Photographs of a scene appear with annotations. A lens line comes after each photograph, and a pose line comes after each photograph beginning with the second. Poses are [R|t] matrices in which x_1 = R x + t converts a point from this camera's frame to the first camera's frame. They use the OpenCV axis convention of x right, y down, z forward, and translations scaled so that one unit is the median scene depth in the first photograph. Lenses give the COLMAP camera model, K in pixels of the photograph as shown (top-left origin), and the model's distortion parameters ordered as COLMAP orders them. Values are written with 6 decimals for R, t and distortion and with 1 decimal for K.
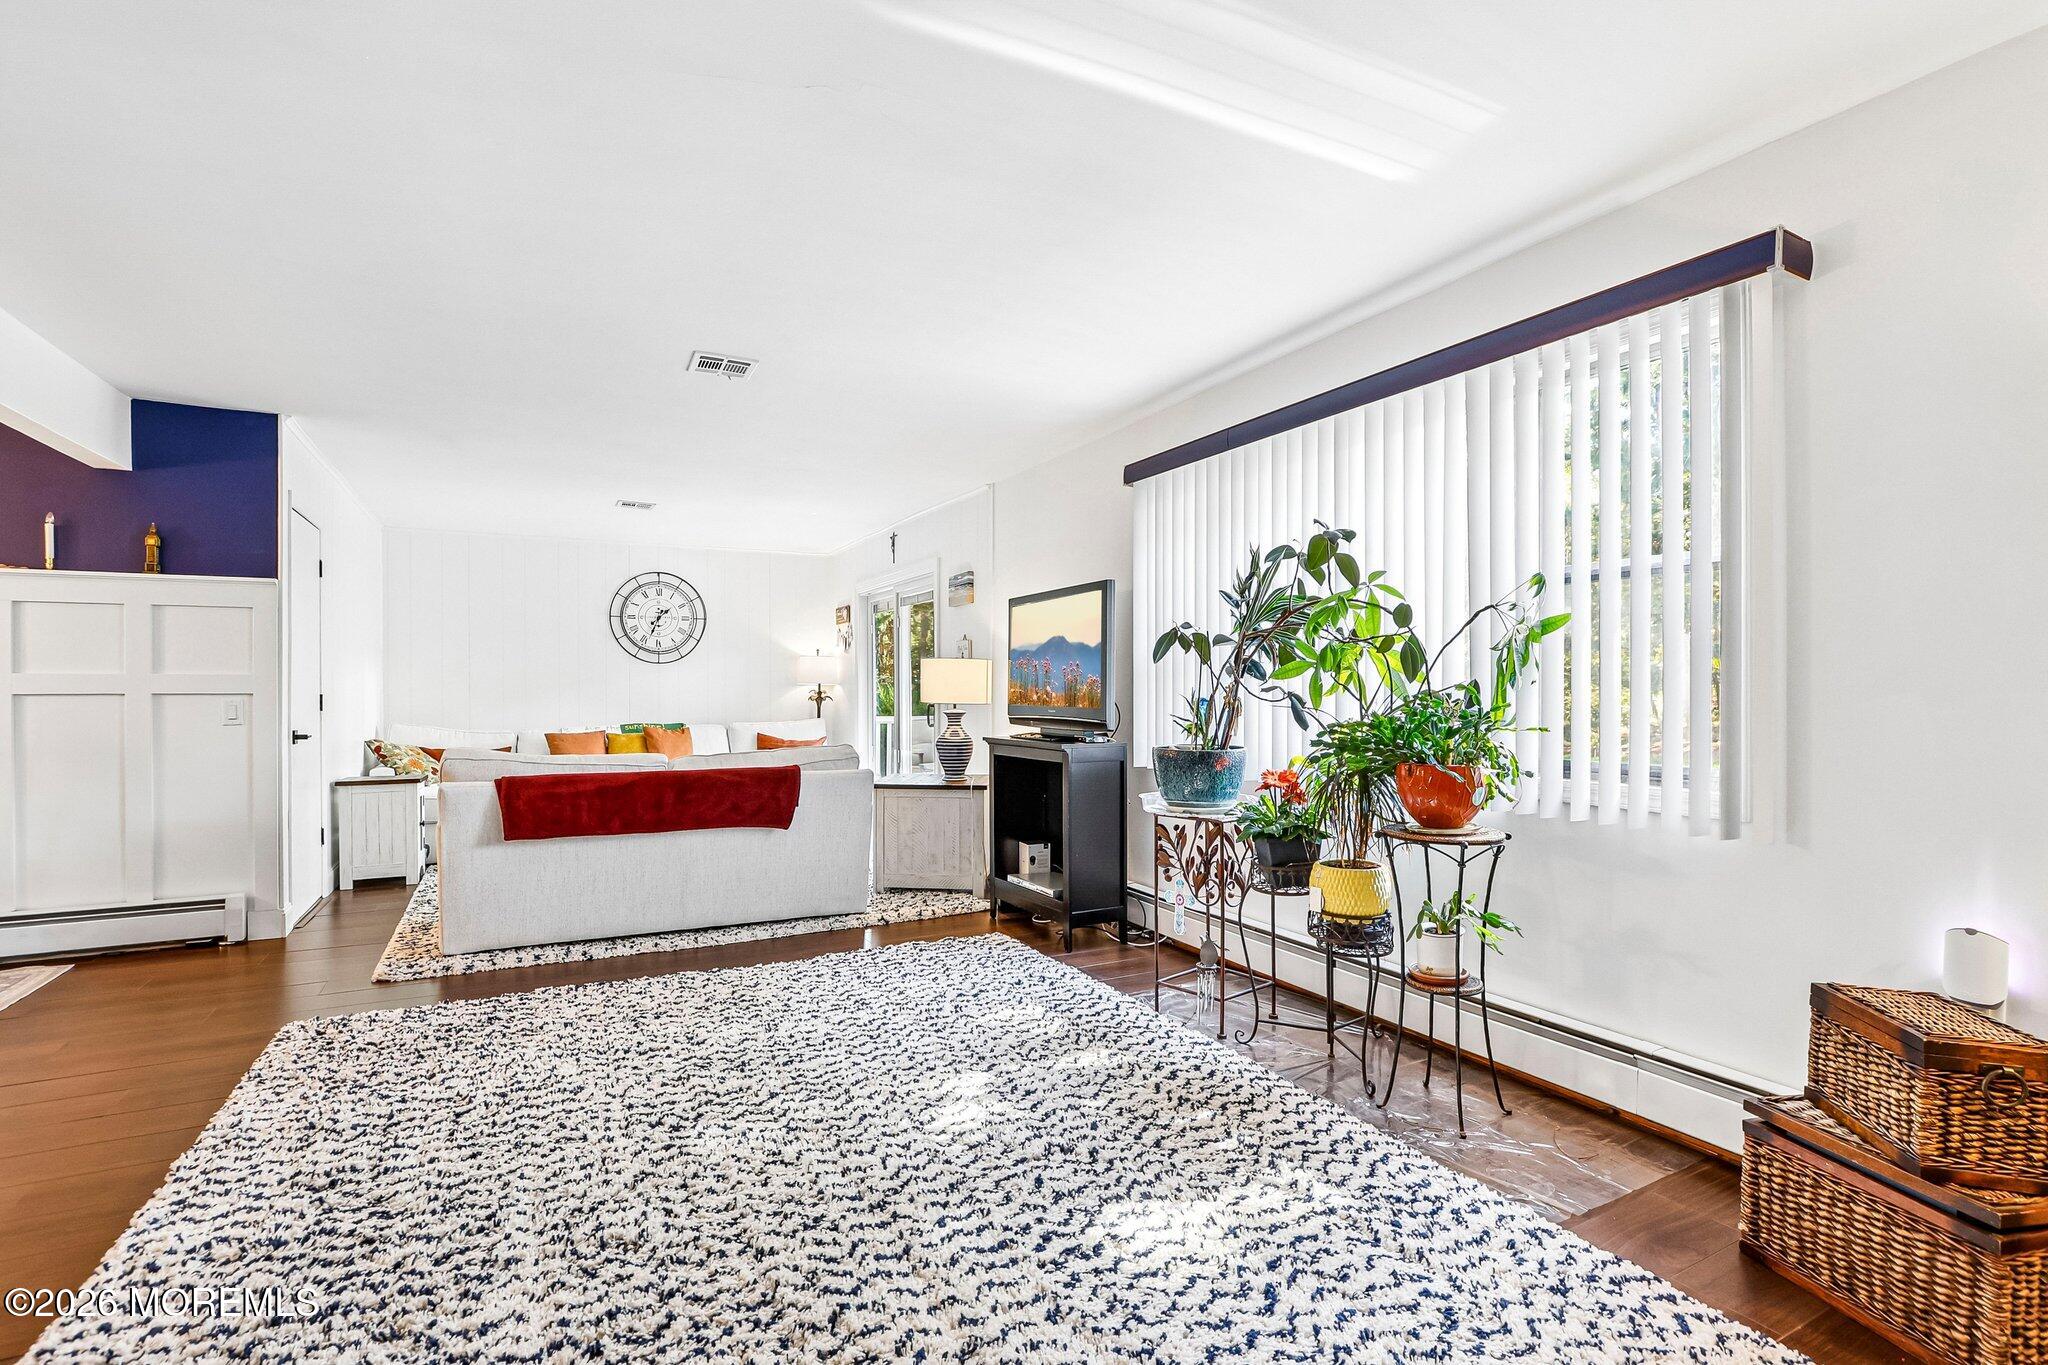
lens RADIAL K [[964.2, 0, 1038.3], [0, 964.2, 698.6], [0, 0, 1]] dist [-0.015983, 0.001808]
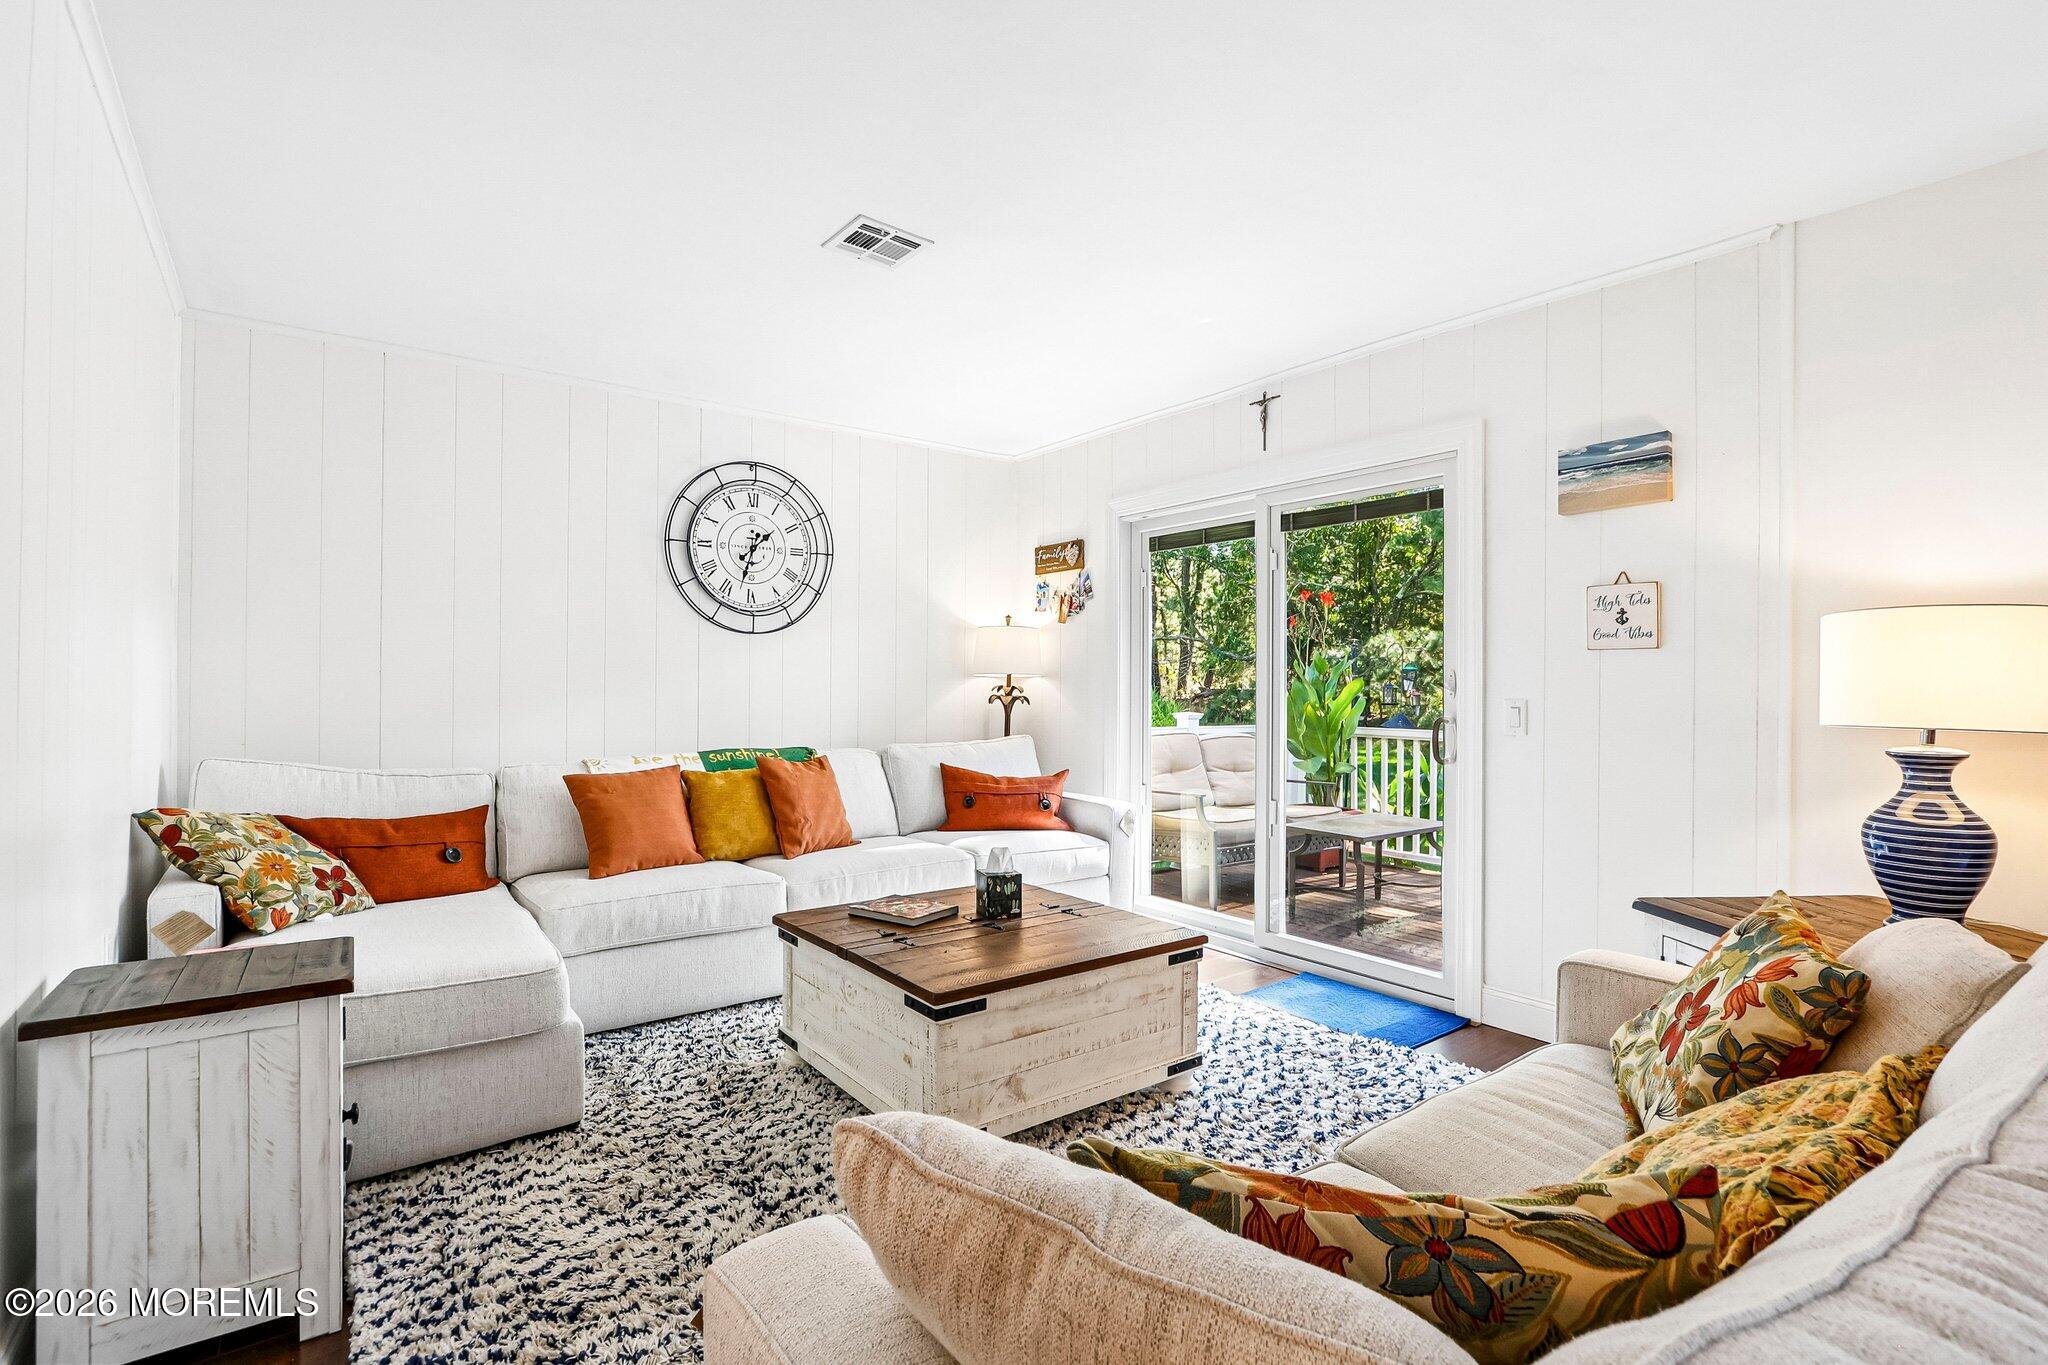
lens RADIAL K [[949.4, 0, 1019.6], [0, 949.4, 680.3], [0, 0, 1]] dist [-0.016124, 0.003311]
pose [[0.987077, 0.012174, 0.159785, -0.336032], [-0.009754, 0.999826, -0.015921, -0.003915], [-0.159950, 0.014157, 0.987024, 0.465204]]
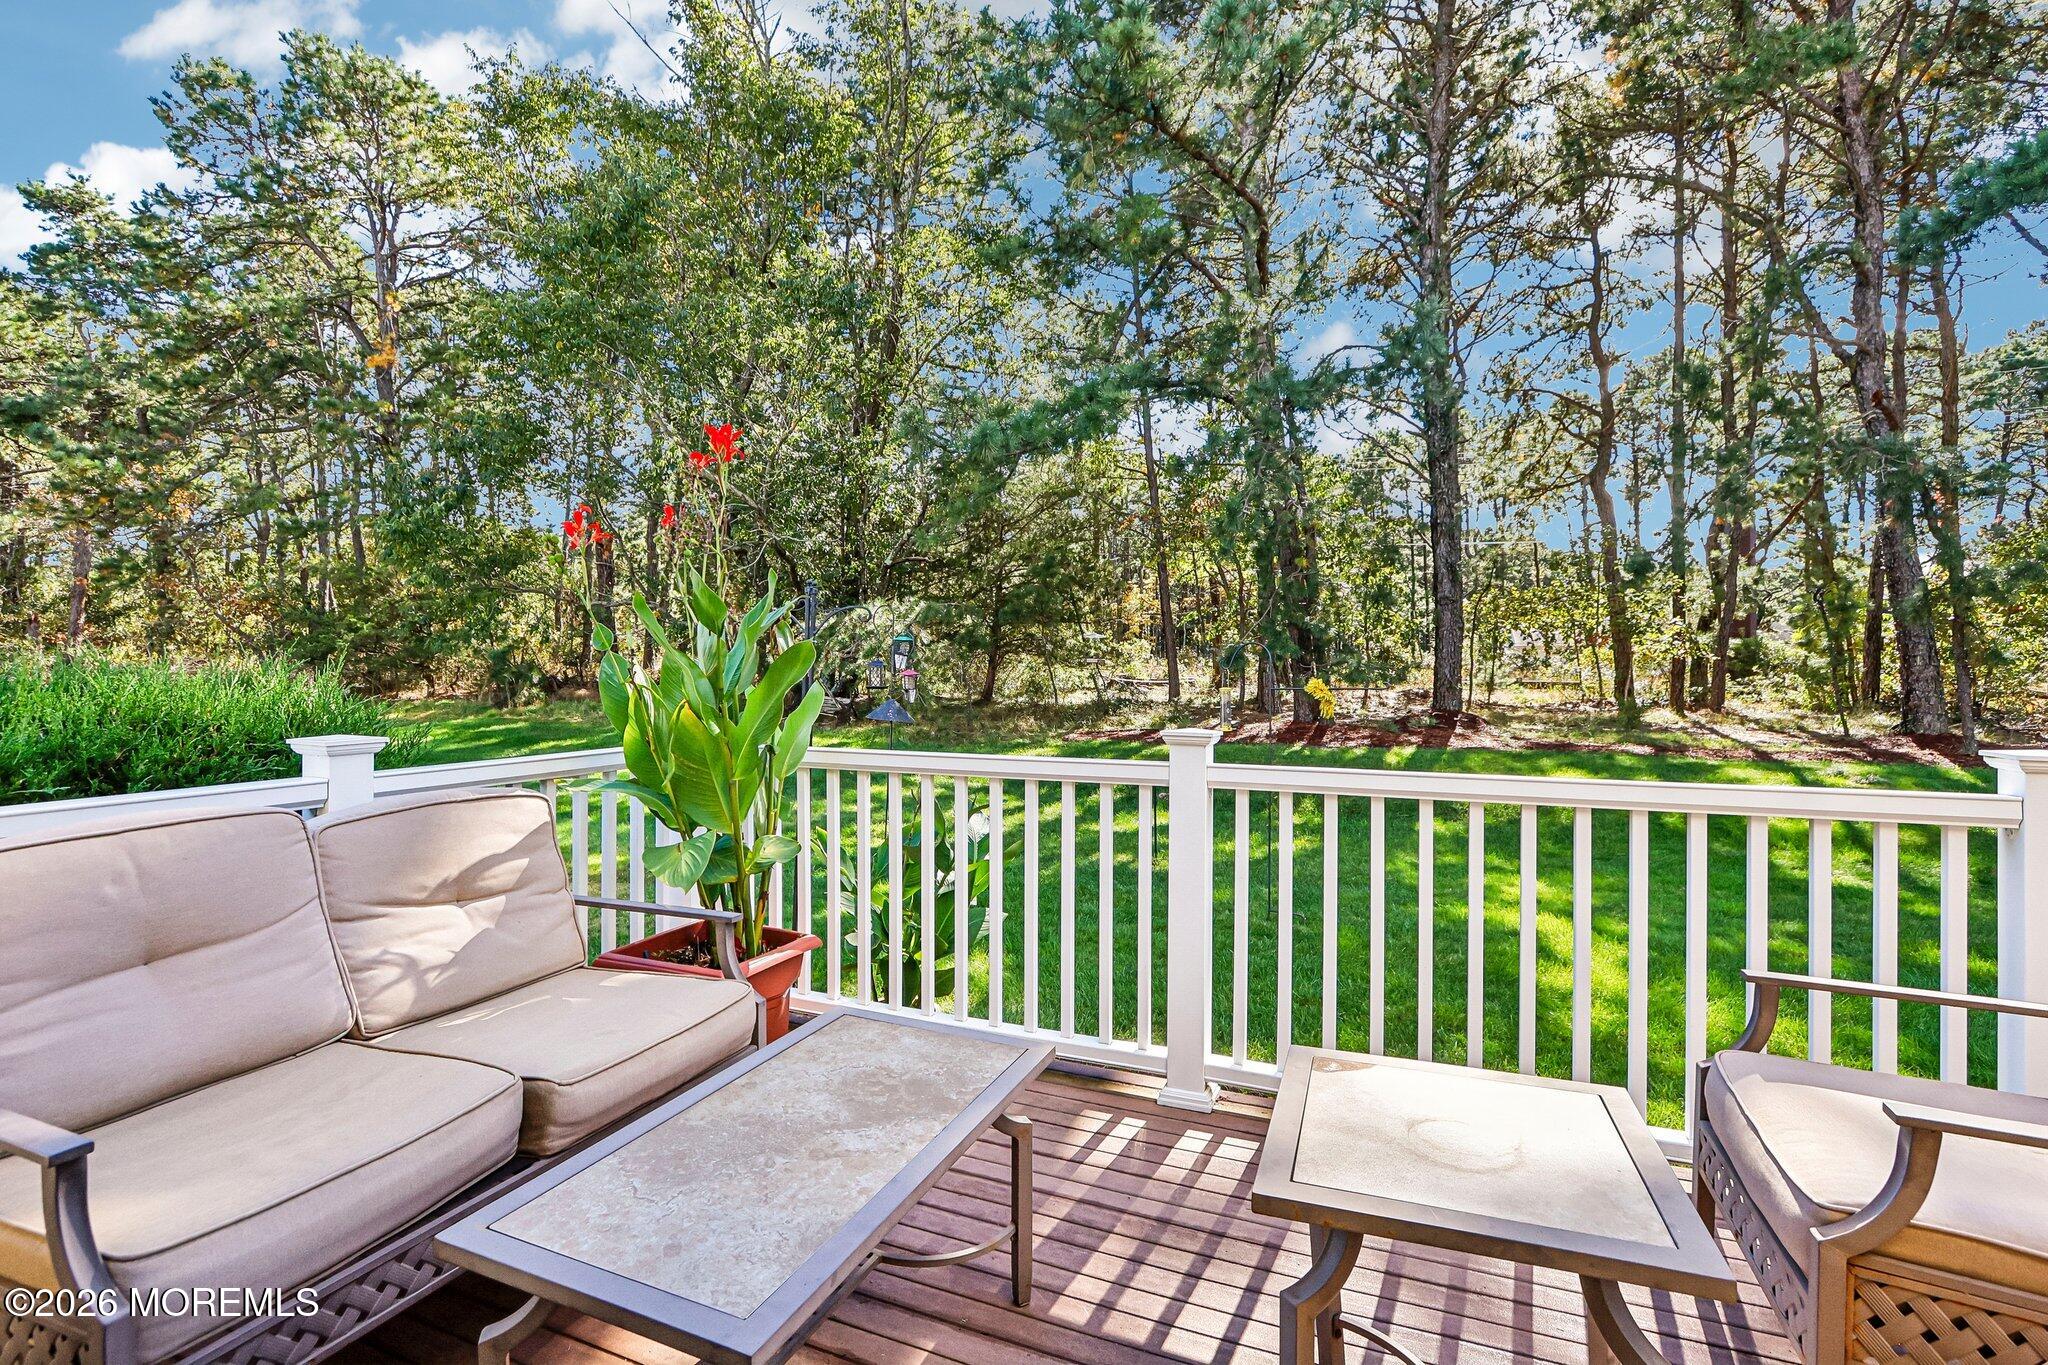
lens RADIAL K [[949.4, 0, 1013.5], [0, 949.4, 681.3], [0, 0, 1]] dist [-0.016124, 0.003311]
pose [[0.784750, -0.001939, 0.619809, -0.081927], [-0.003492, 0.999965, 0.007549, -0.012434], [-0.619803, -0.008089, 0.784716, 0.859293]]
